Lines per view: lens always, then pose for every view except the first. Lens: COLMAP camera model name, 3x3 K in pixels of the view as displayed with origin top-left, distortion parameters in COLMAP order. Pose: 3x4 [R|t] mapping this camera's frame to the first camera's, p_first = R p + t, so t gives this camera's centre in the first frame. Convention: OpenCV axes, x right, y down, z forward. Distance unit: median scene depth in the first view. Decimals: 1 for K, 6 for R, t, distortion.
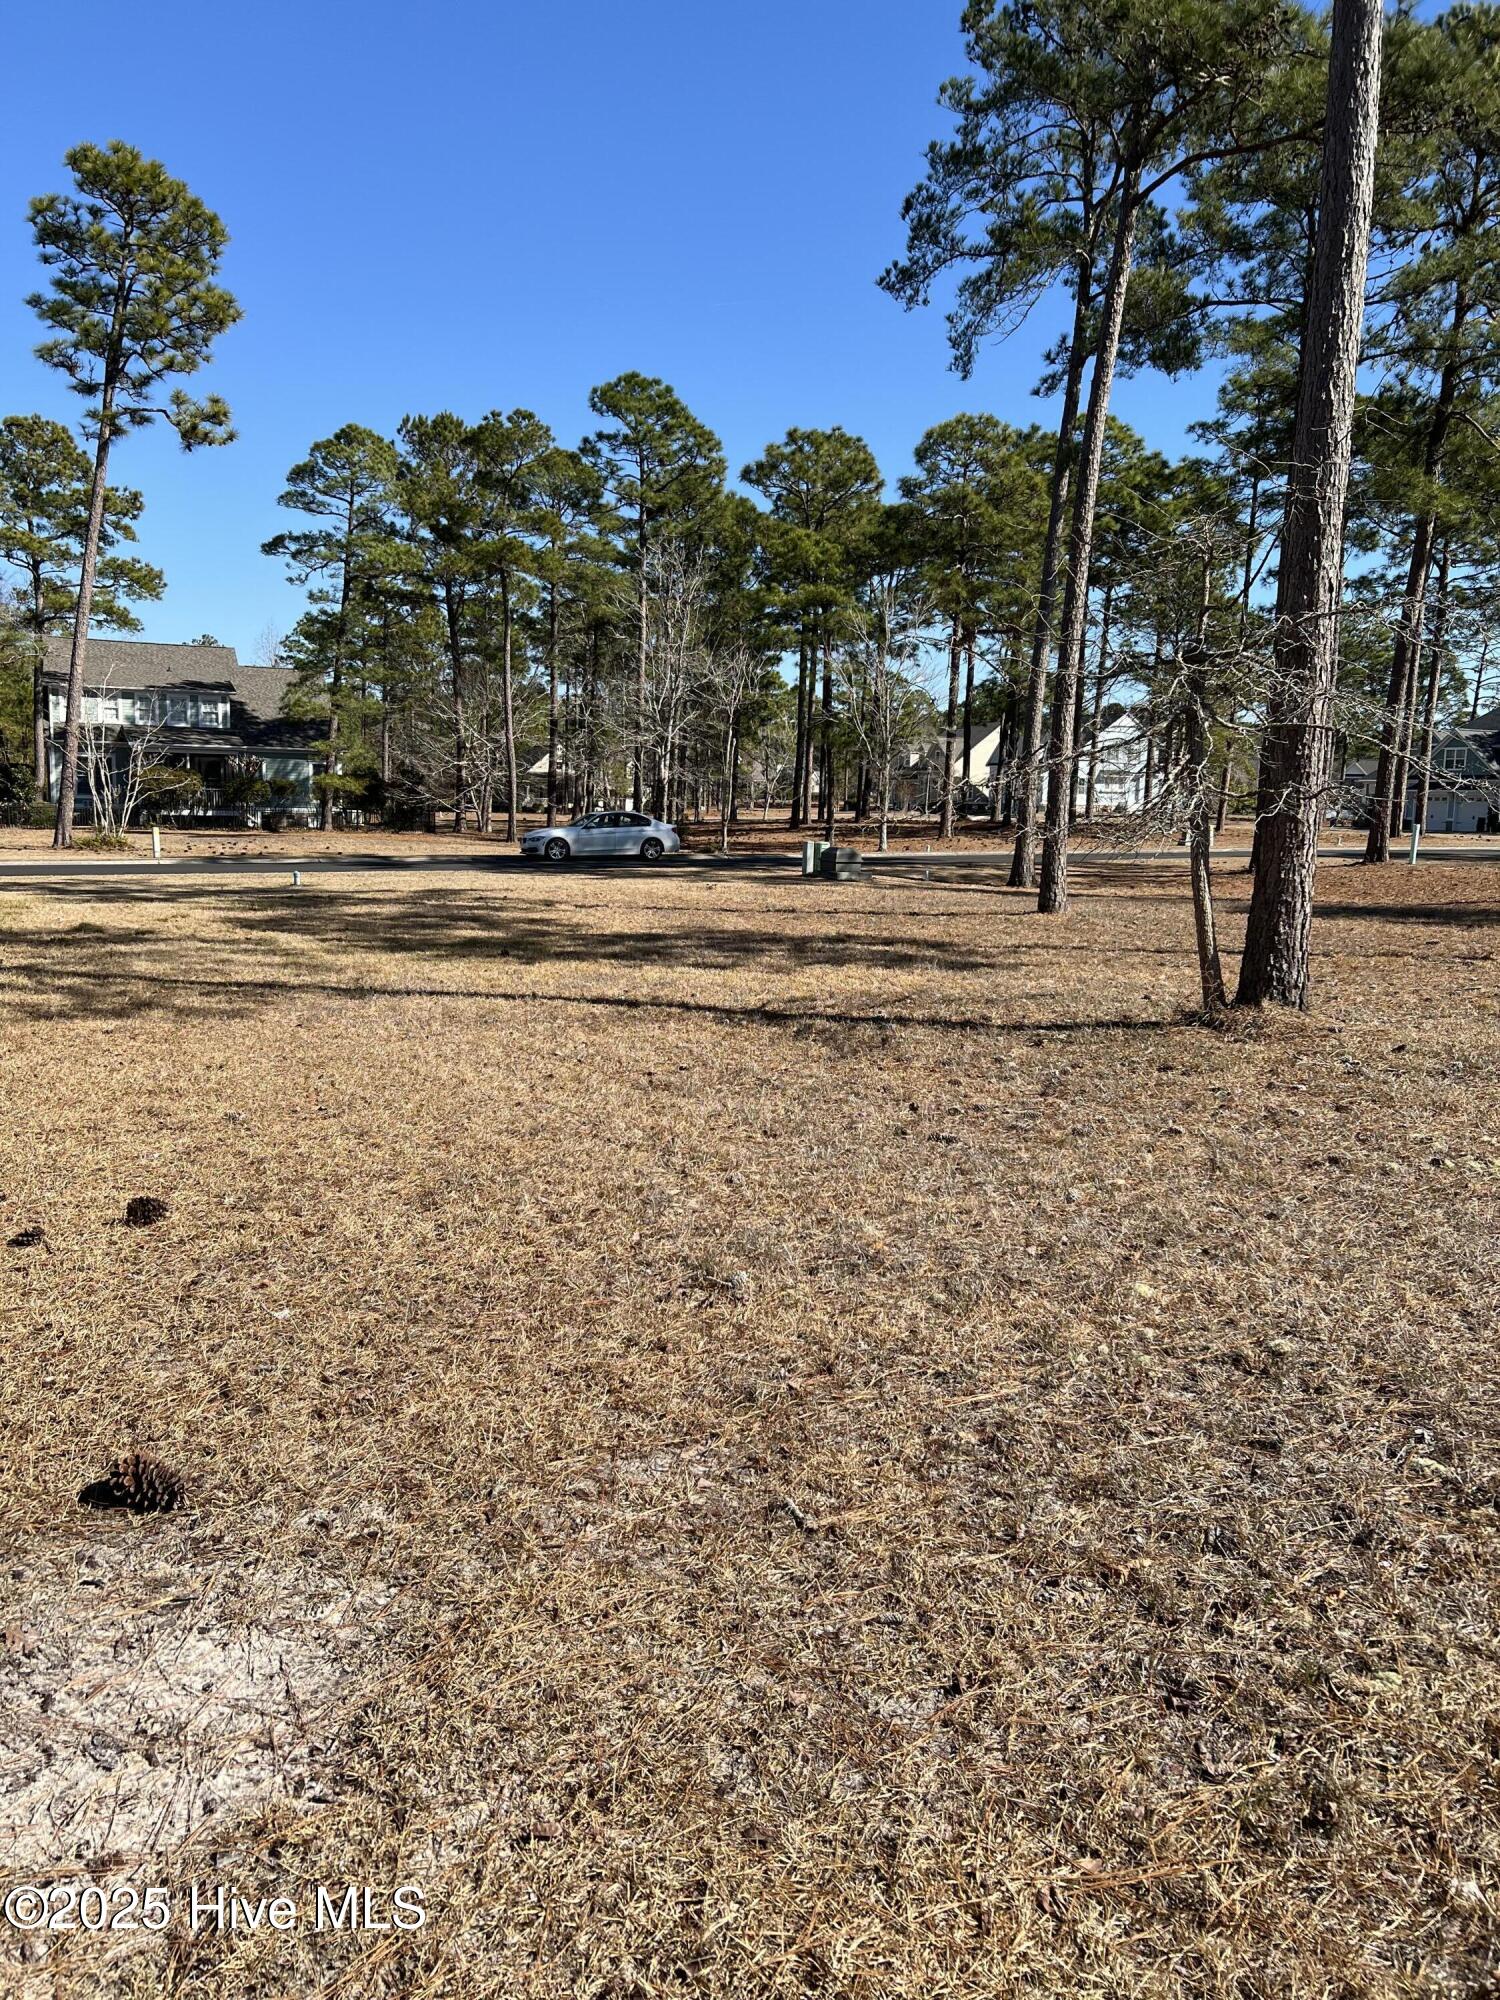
lens RADIAL K [[1490.1, 0, 750.0], [0, 1490.1, 1000.0], [0, 0, 1]] dist [-0.003112, -0.006516]
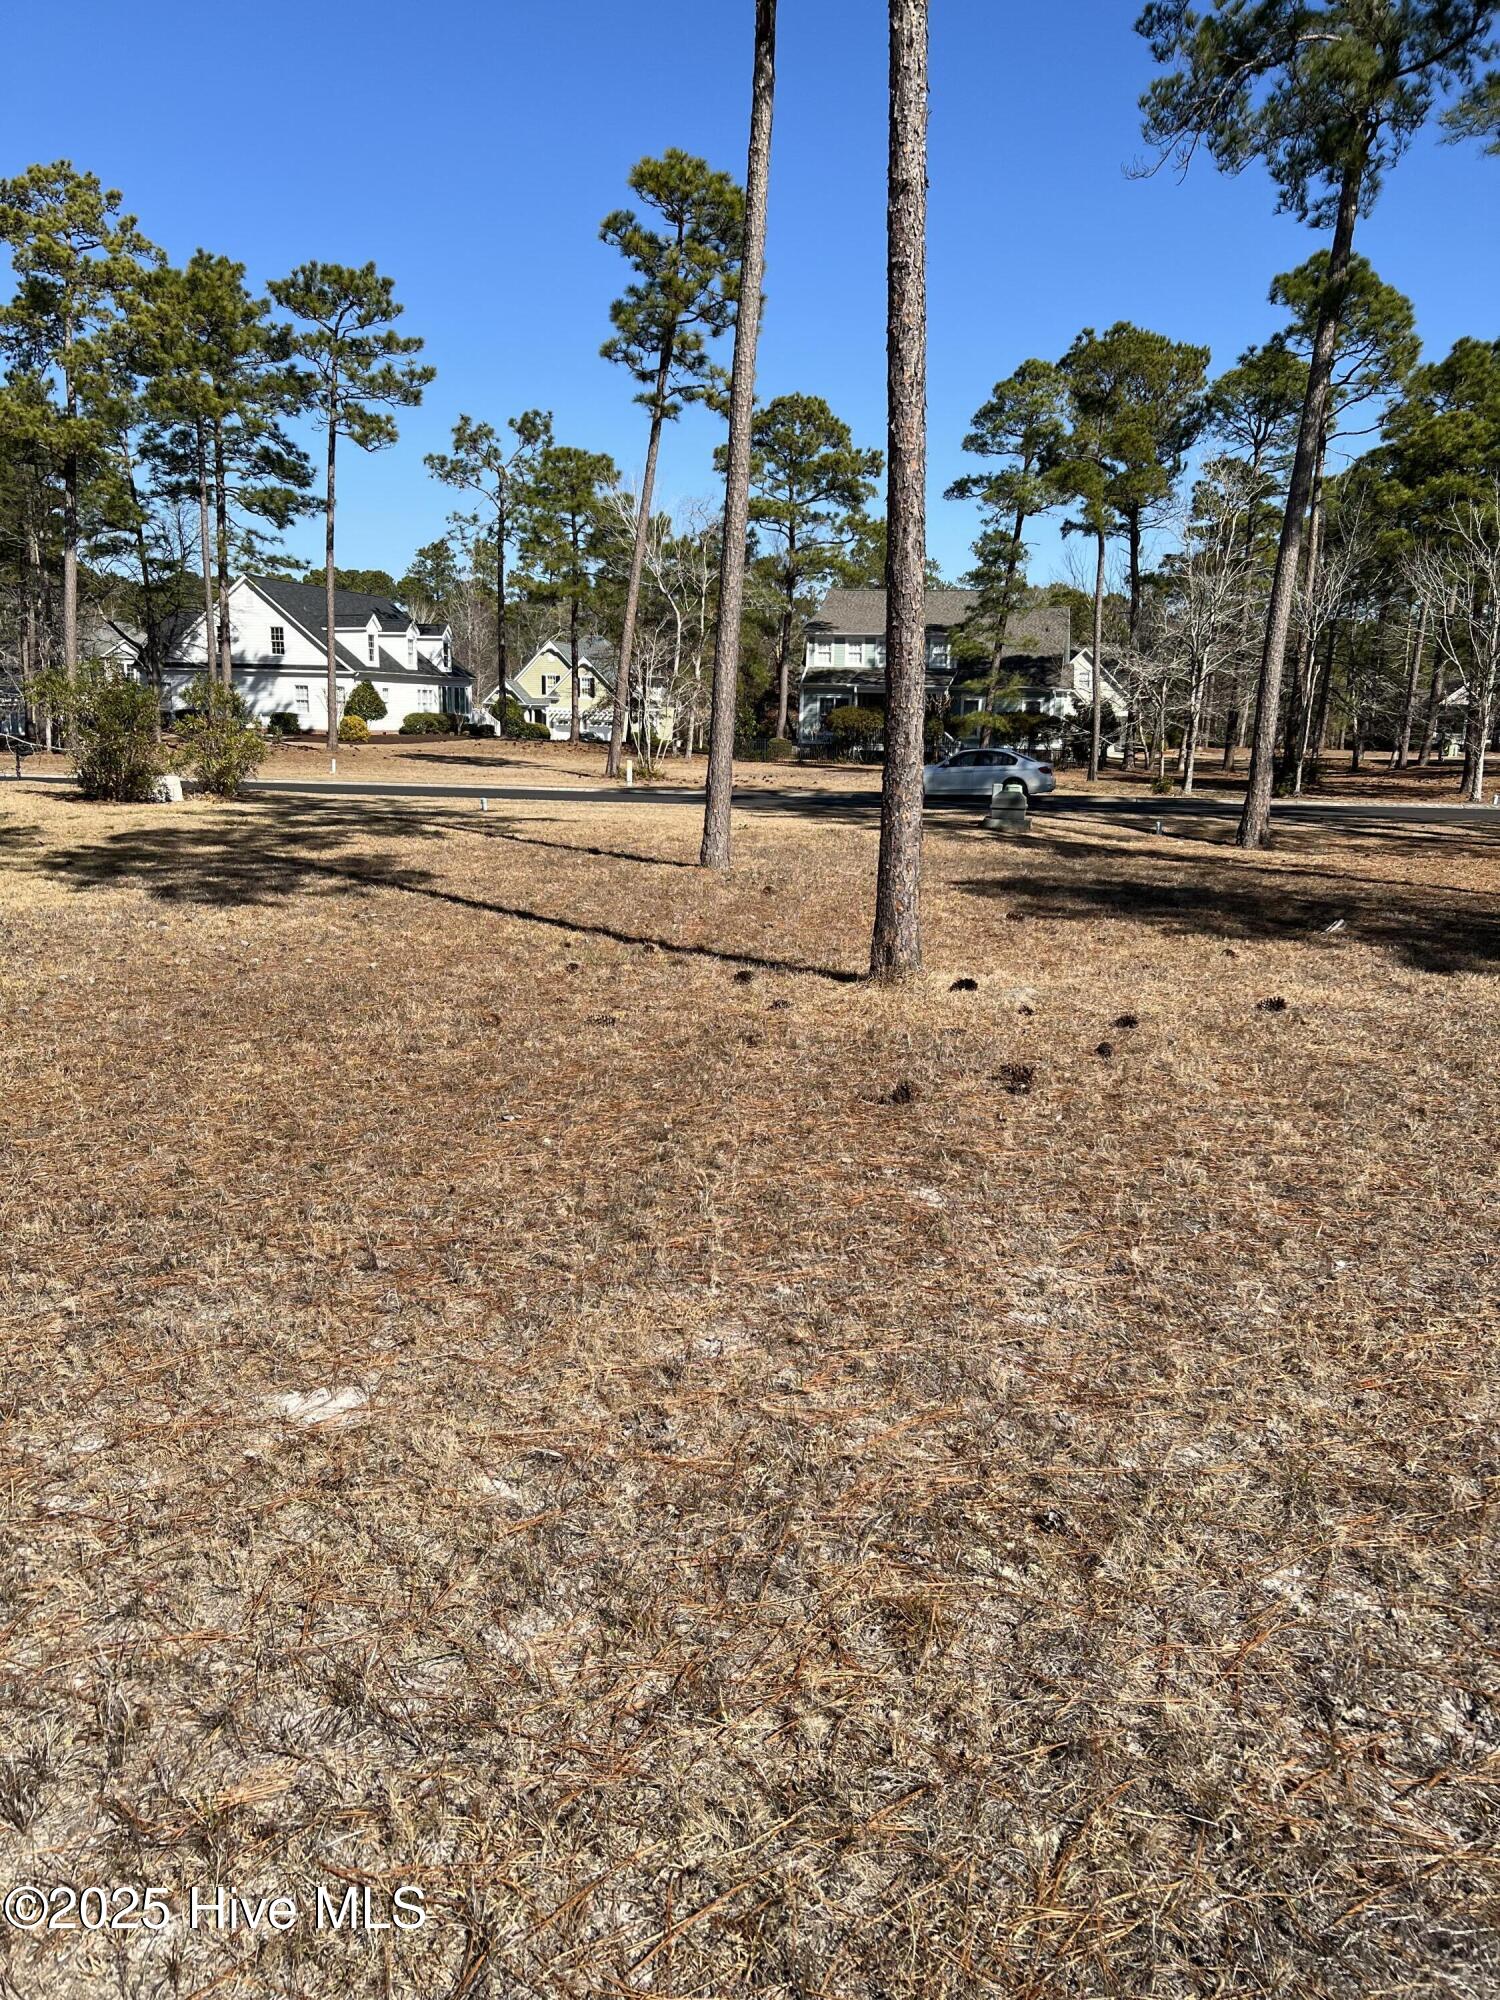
lens RADIAL K [[1490.1, 0, 750.0], [0, 1490.1, 1000.0], [0, 0, 1]] dist [-0.003112, -0.006516]
pose [[0.776524, 0.110245, -0.620368, 0.298110], [-0.084381, 0.993901, 0.071003, -0.016015], [0.624411, -0.002788, 0.781091, 0.116490]]
